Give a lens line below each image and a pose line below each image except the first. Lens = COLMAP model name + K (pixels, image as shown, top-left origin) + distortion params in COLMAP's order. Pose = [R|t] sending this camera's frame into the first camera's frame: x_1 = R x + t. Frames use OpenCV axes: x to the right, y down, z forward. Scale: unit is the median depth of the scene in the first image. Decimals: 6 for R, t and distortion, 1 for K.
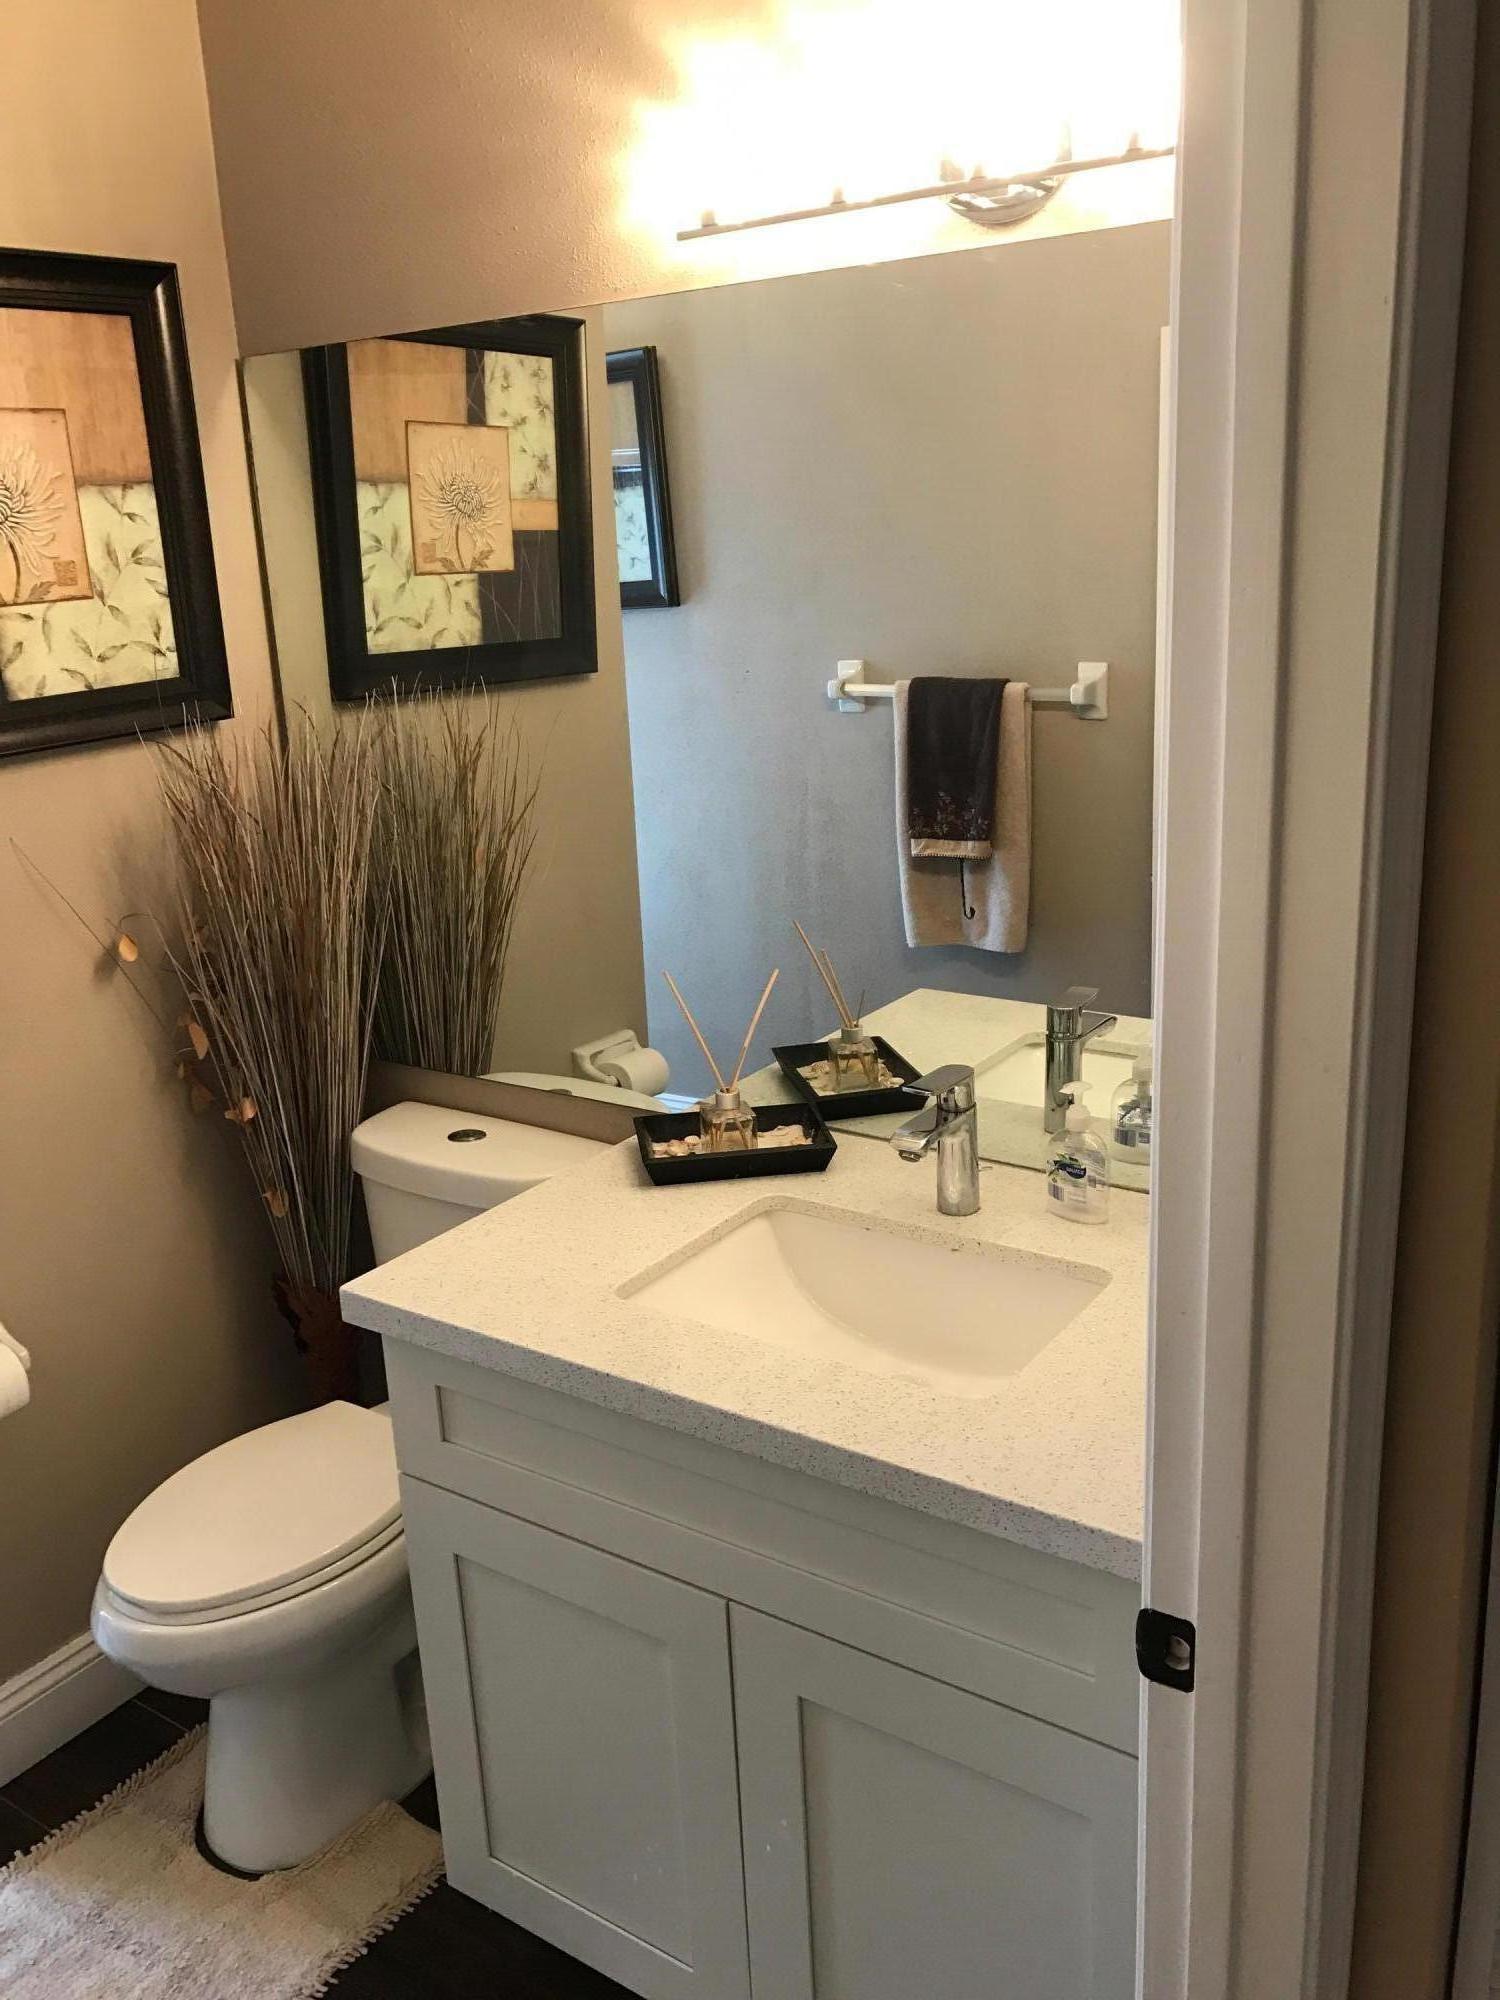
lens RADIAL K [[1752.1, 0, 750.0], [0, 1752.1, 1000.0], [0, 0, 1]] dist [0.019194, 0.072042]
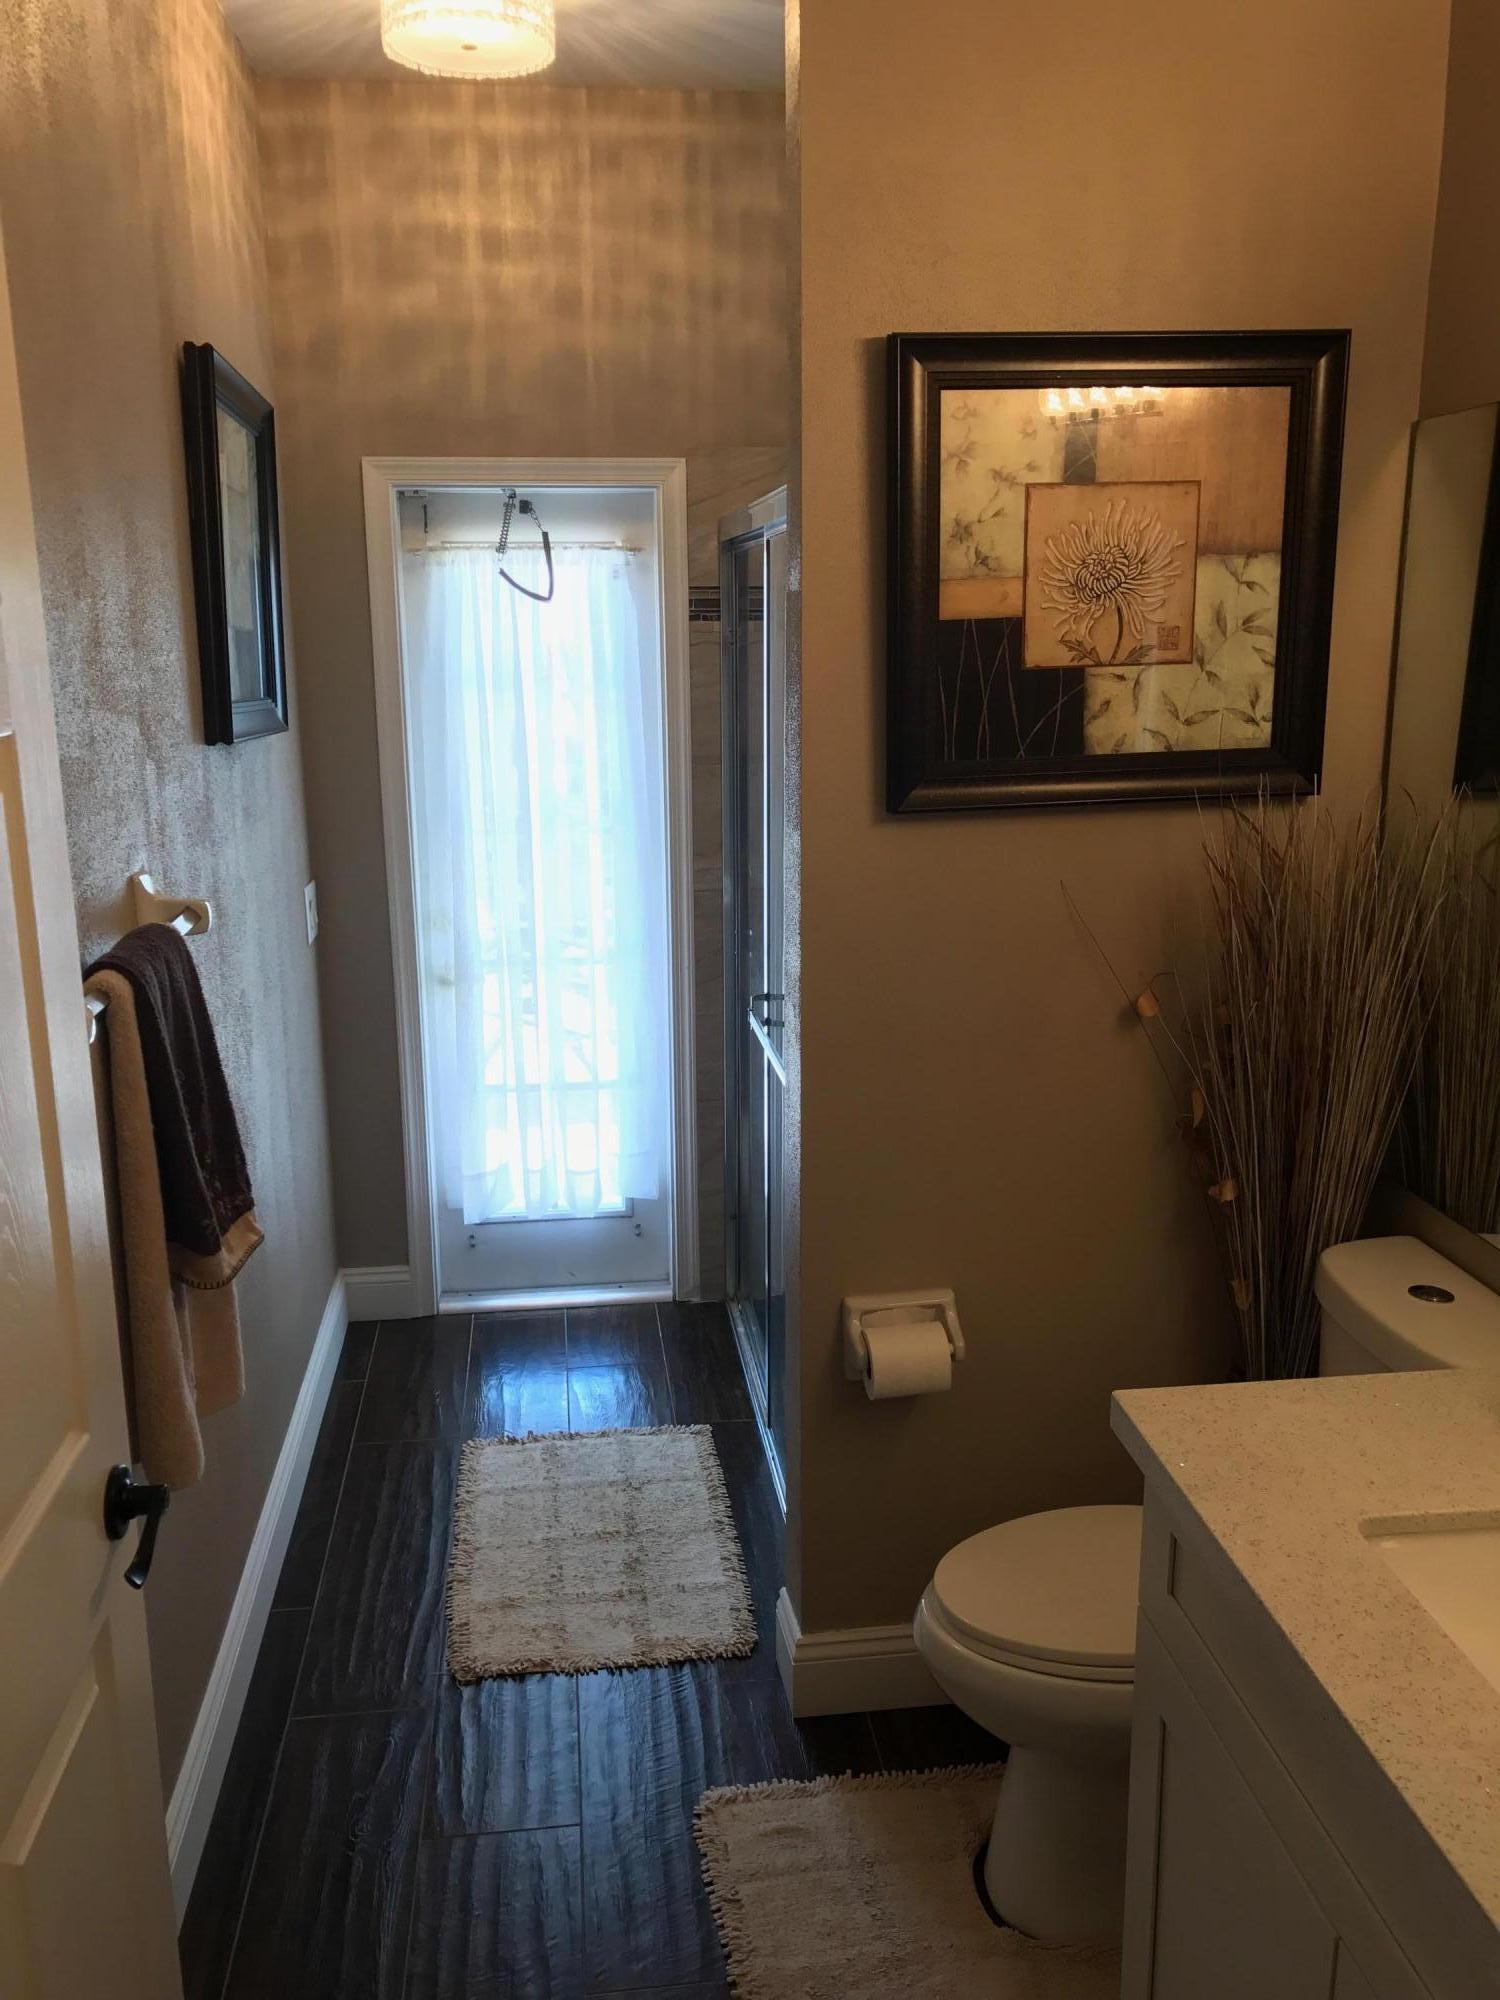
lens RADIAL K [[1752.1, 0, 750.0], [0, 1752.1, 1000.0], [0, 0, 1]] dist [0.019194, 0.072042]
pose [[0.670427, 0.218376, -0.709112, 0.217037], [-0.227908, 0.970115, 0.083278, -0.065295], [0.706106, 0.105781, 0.700160, 0.129583]]
